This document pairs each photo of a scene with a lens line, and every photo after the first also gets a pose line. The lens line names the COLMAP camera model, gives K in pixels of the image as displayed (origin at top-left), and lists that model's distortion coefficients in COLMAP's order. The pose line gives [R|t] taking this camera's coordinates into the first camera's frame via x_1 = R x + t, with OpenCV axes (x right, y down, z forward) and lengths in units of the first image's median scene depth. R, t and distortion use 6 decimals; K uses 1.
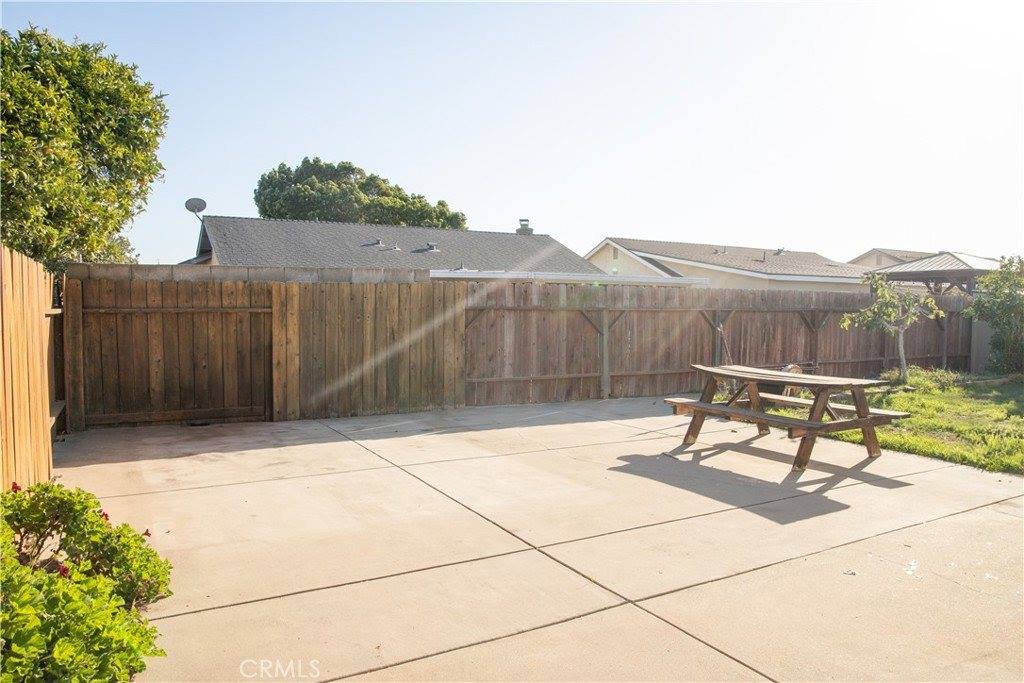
lens RADIAL K [[703.0, 0, 511.5], [0, 703.0, 336.8], [0, 0, 1]] dist [-0.000624, -0.000785]
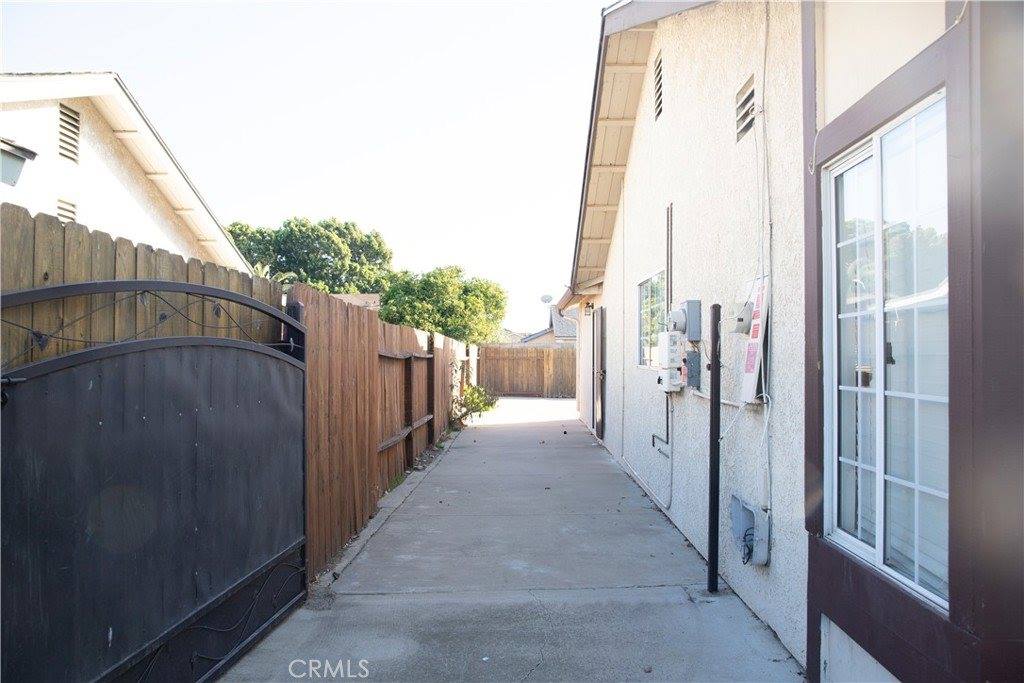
lens RADIAL K [[703.0, 0, 511.9], [0, 703.0, 342.5], [0, 0, 1]] dist [-0.000624, -0.000785]
pose [[0.868044, -0.012343, -0.496334, 1.225389], [-0.021717, 0.997790, -0.062795, 0.102447], [0.496012, 0.065288, 0.865858, -1.940801]]
